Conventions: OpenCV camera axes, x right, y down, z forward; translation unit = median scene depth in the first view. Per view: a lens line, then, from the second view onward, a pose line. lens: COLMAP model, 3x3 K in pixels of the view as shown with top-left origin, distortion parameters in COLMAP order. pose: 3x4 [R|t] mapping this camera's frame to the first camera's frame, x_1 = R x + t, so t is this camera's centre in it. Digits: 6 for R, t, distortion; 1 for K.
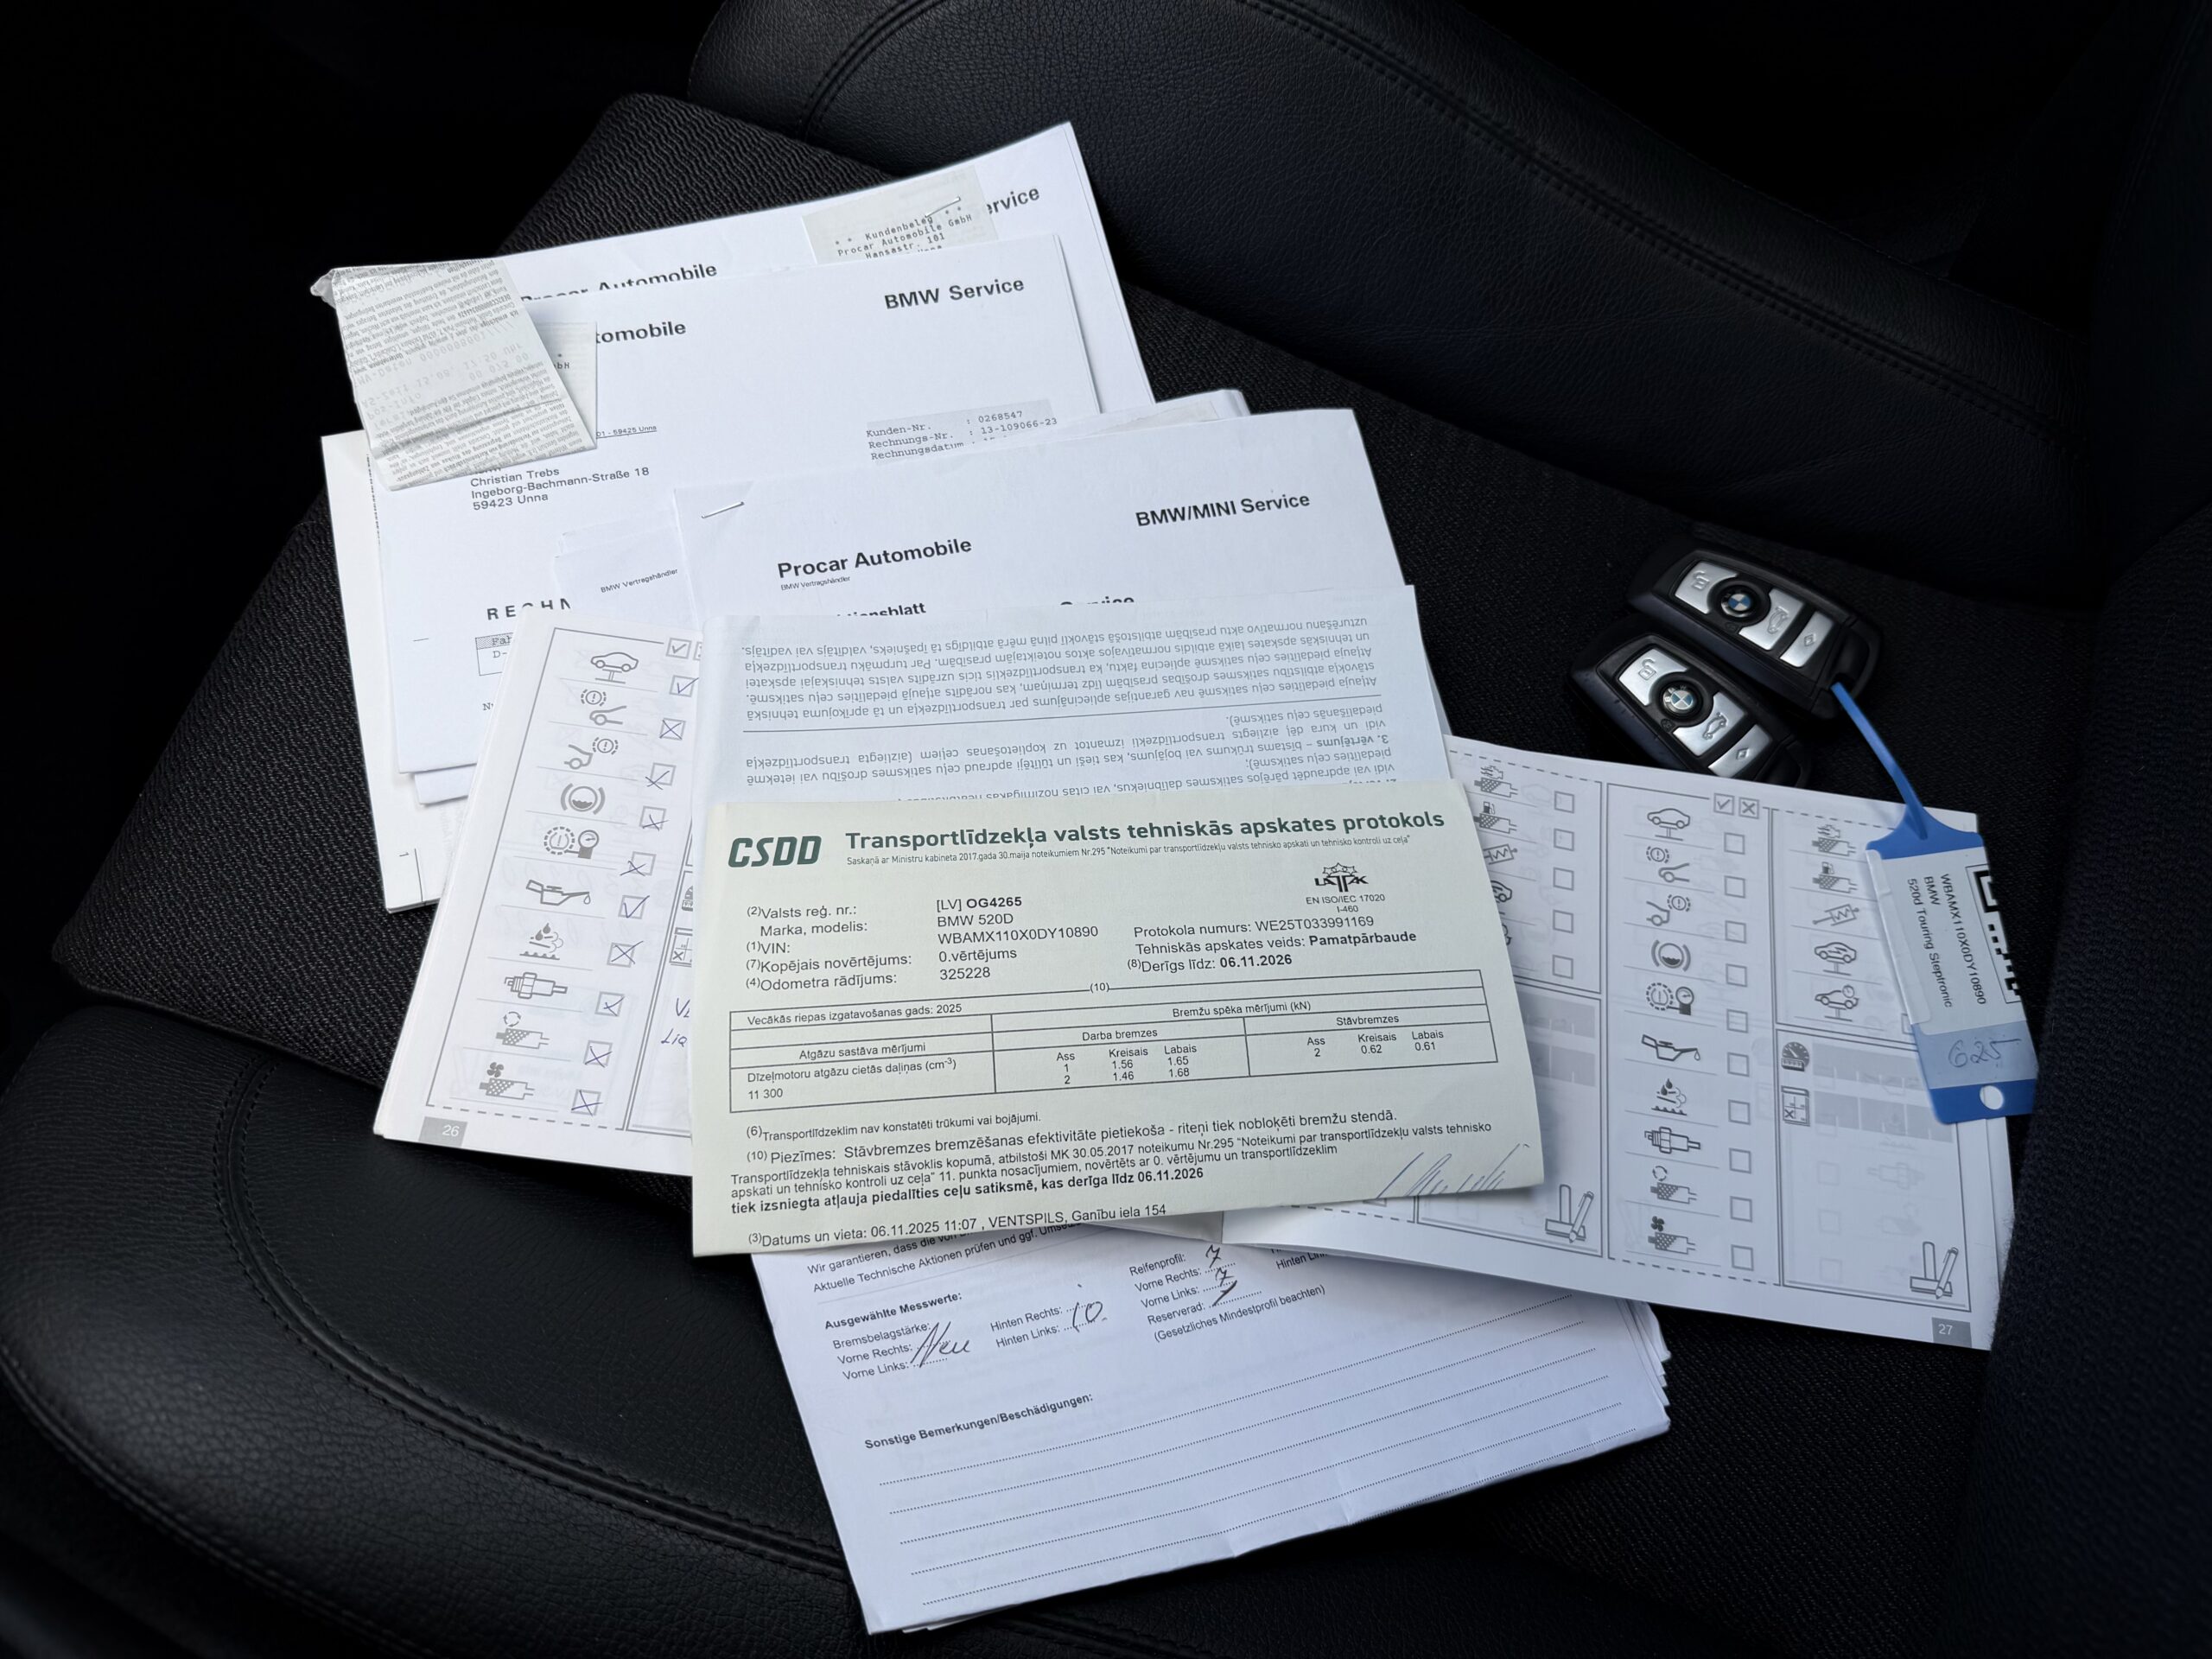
lens RADIAL K [[1628.6, 0, 1097.4], [0, 1628.6, 810.3], [0, 0, 1]] dist [-0.019294, 0.003297]
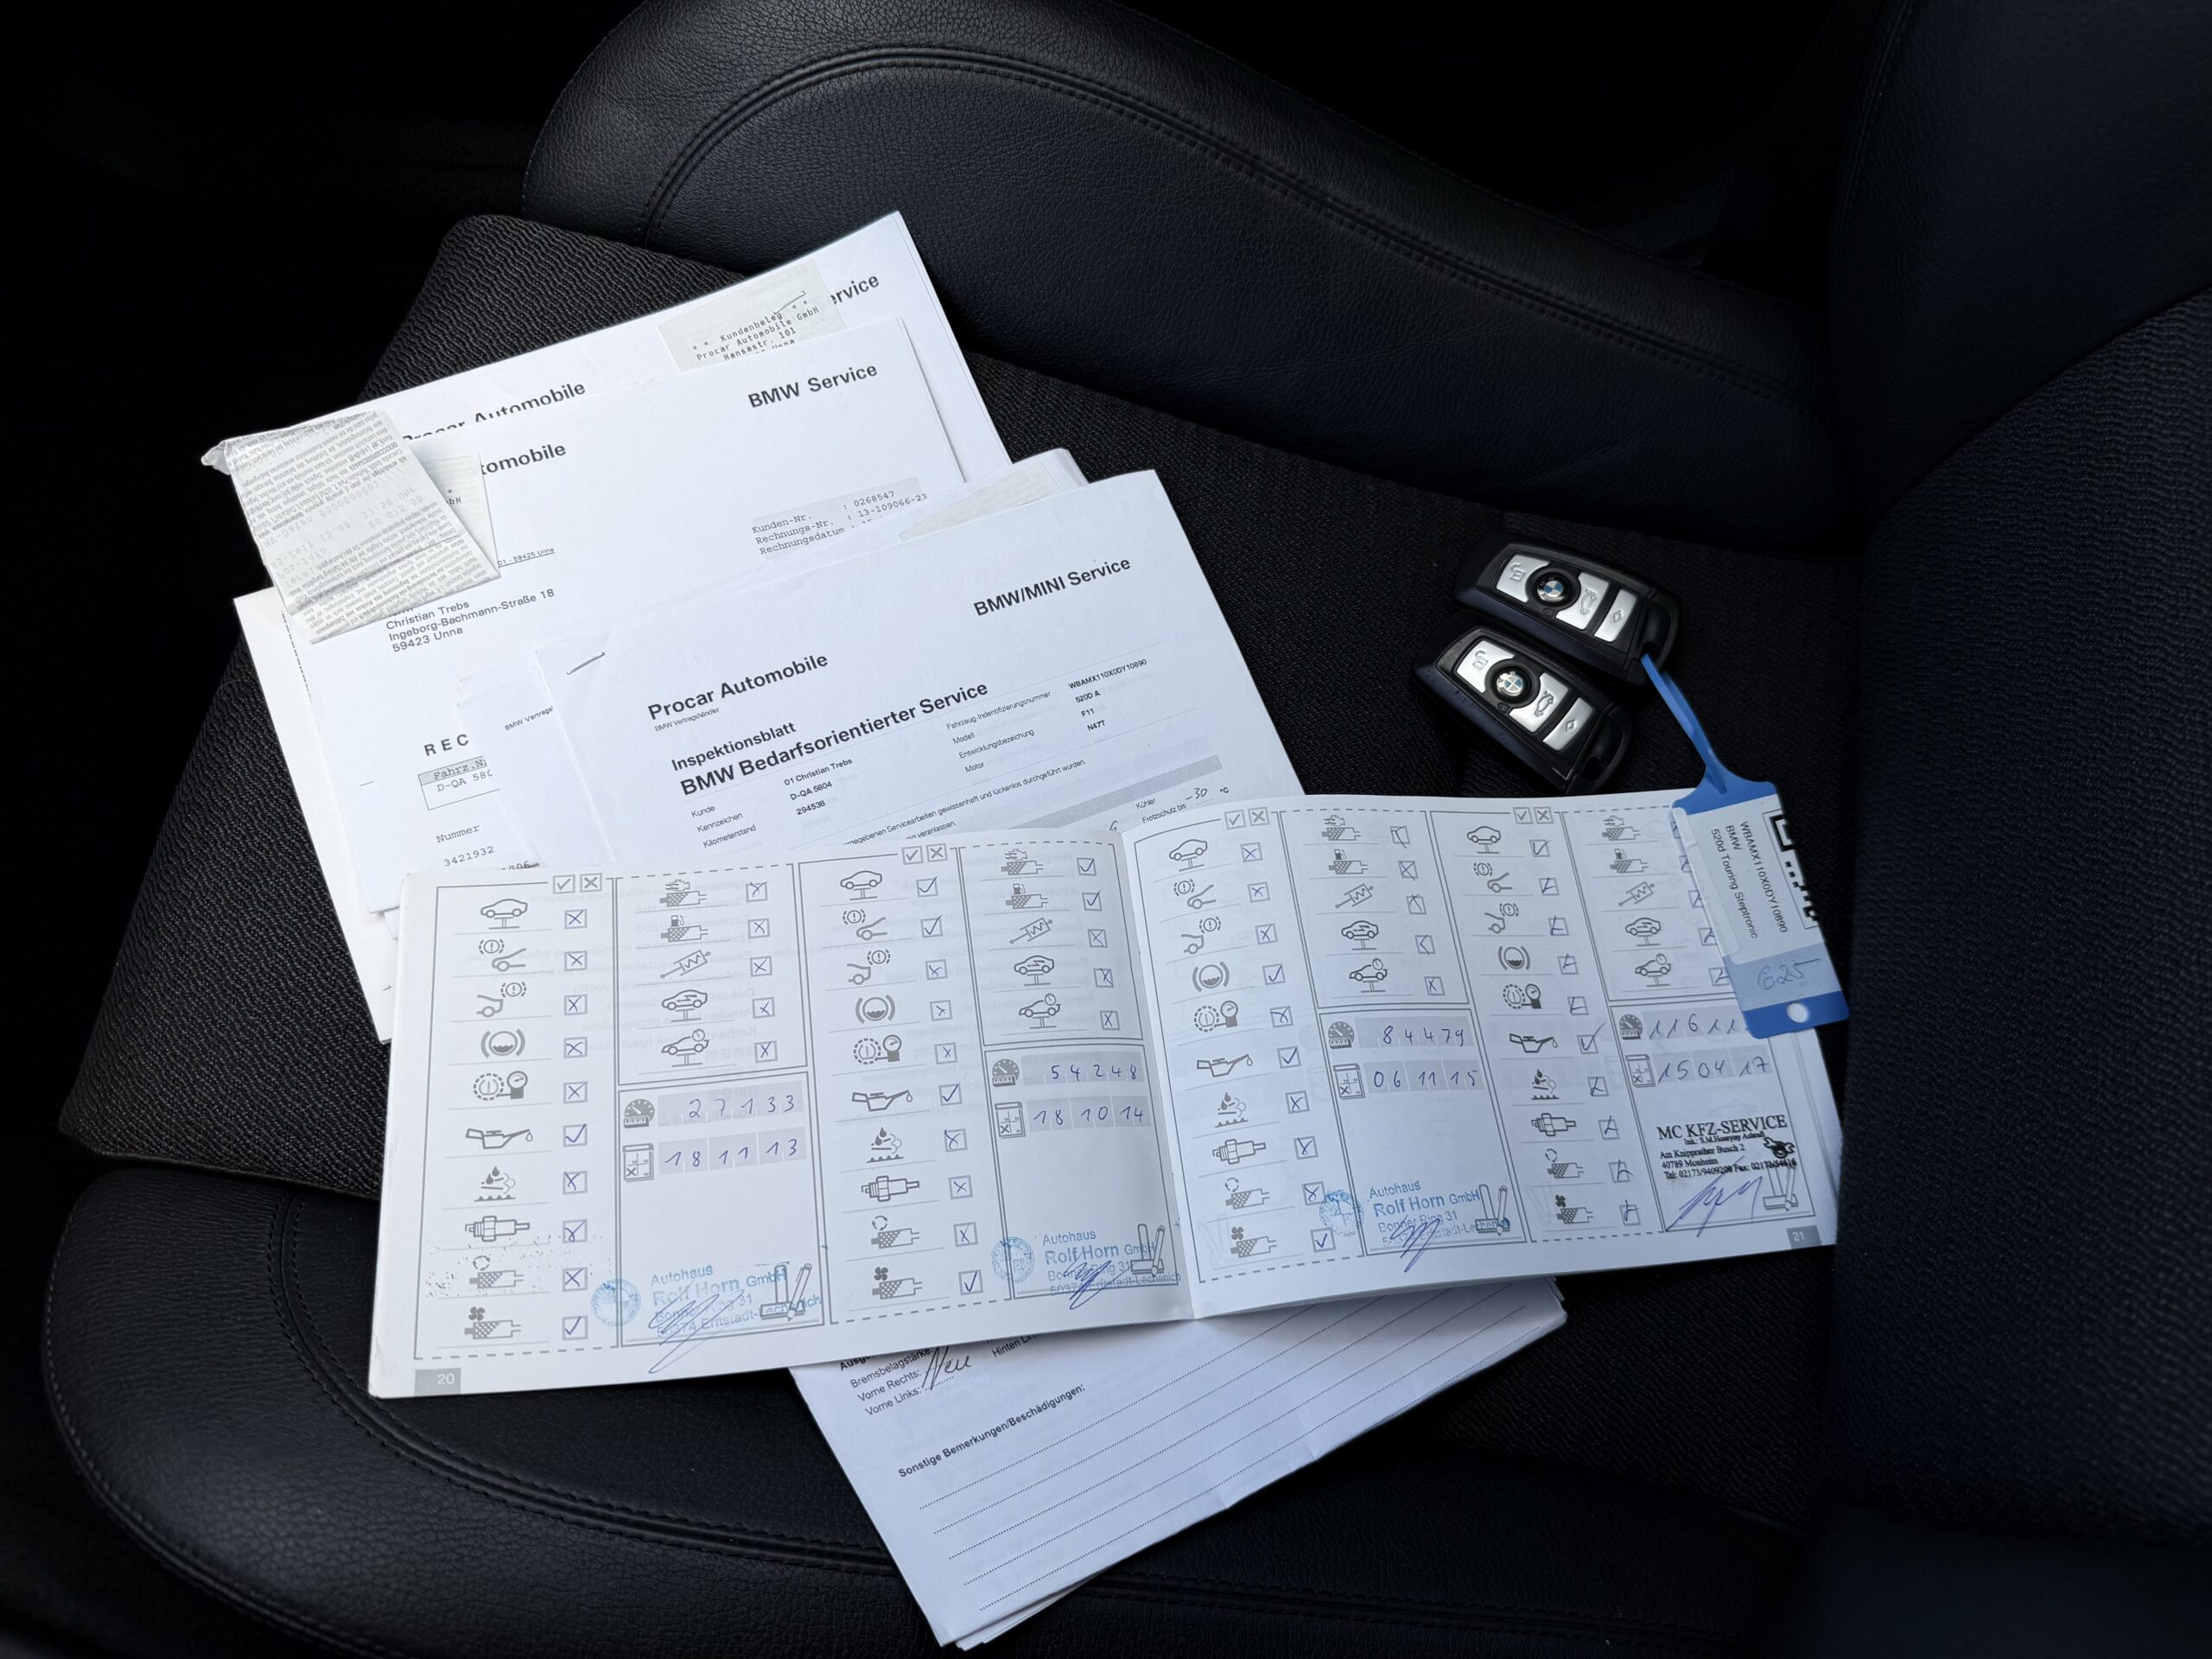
lens RADIAL K [[1596.2, 0, 1100.3], [0, 1596.2, 837.2], [0, 0, 1]] dist [-0.017509, 0.003236]
pose [[0.987528, -0.133686, 0.083169, -0.035606], [0.129650, 0.990186, 0.052185, -0.067386], [-0.089329, -0.040752, 0.995168, -0.089977]]
